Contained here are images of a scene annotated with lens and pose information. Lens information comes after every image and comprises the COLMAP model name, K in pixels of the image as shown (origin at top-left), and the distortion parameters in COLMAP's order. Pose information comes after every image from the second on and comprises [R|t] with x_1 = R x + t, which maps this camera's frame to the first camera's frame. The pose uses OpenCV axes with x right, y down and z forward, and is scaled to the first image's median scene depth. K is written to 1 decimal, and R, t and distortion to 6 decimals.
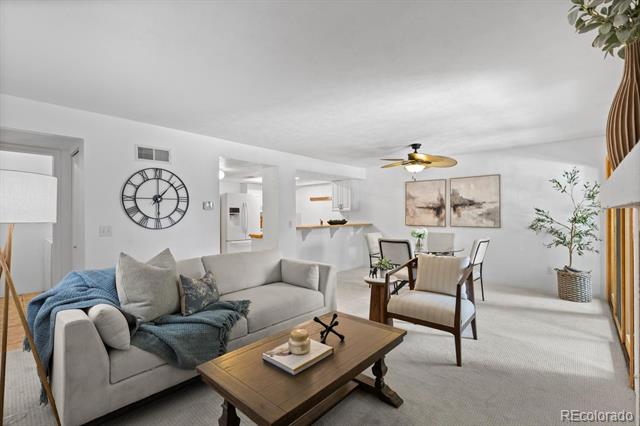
lens RADIAL K [[288.1, 0, 319.7], [0, 288.1, 213.4], [0, 0, 1]] dist [0.002546, -0.003244]
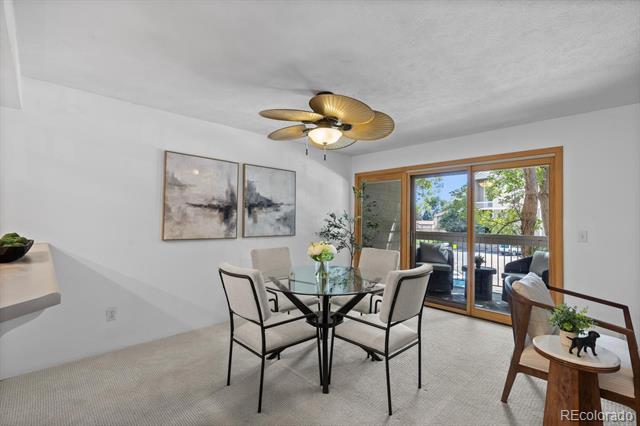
lens RADIAL K [[288.1, 0, 318.8], [0, 288.1, 214.1], [0, 0, 1]] dist [0.002546, -0.003244]
pose [[0.064698, 0.019055, 0.997723, -0.197343], [-0.014756, 0.999727, -0.018136, 0.002448], [-0.997796, -0.013549, 0.064961, 0.869052]]
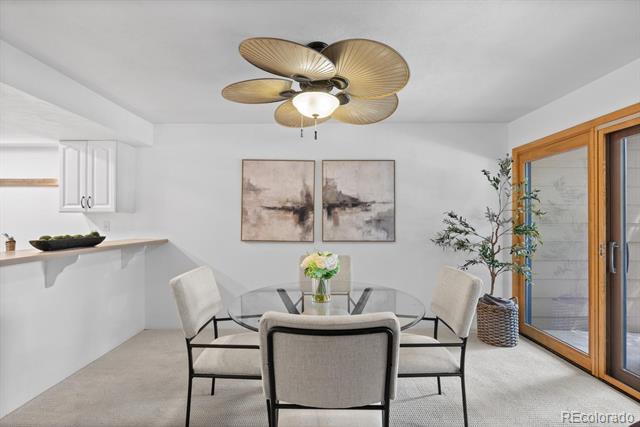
lens RADIAL K [[288.1, 0, 318.3], [0, 288.1, 217.9], [0, 0, 1]] dist [0.002546, -0.003244]
pose [[0.741923, 0.007933, 0.670438, 0.058336], [-0.006581, 0.999968, -0.004549, 0.000133], [-0.670453, -0.001037, 0.741952, 0.625320]]
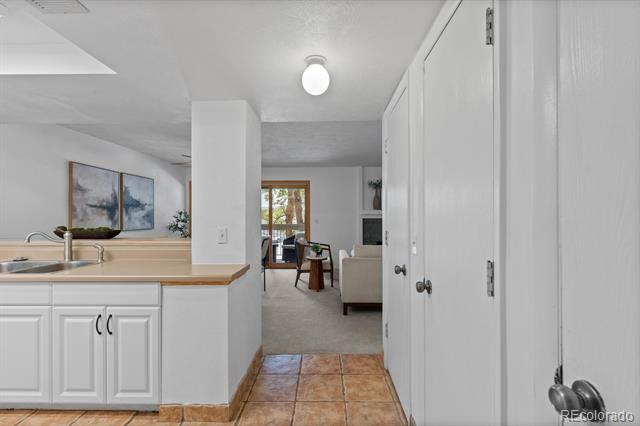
lens RADIAL K [[288.1, 0, 321.7], [0, 288.1, 214.5], [0, 0, 1]] dist [0.002546, -0.003244]
pose [[-0.658121, 0.009285, 0.752855, -0.590406], [0.003285, 0.999950, -0.009461, 0.008786], [-0.752905, -0.003753, -0.658118, 1.223166]]
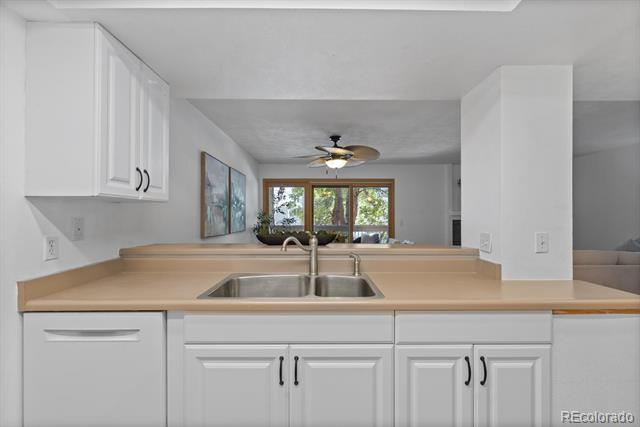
lens RADIAL K [[288.1, 0, 320.3], [0, 288.1, 213.6], [0, 0, 1]] dist [0.002546, -0.003244]
pose [[-0.676072, 0.011201, 0.736750, -0.251129], [-0.000899, 0.999871, -0.016027, 0.008237], [-0.736835, -0.011498, -0.675975, 1.451814]]
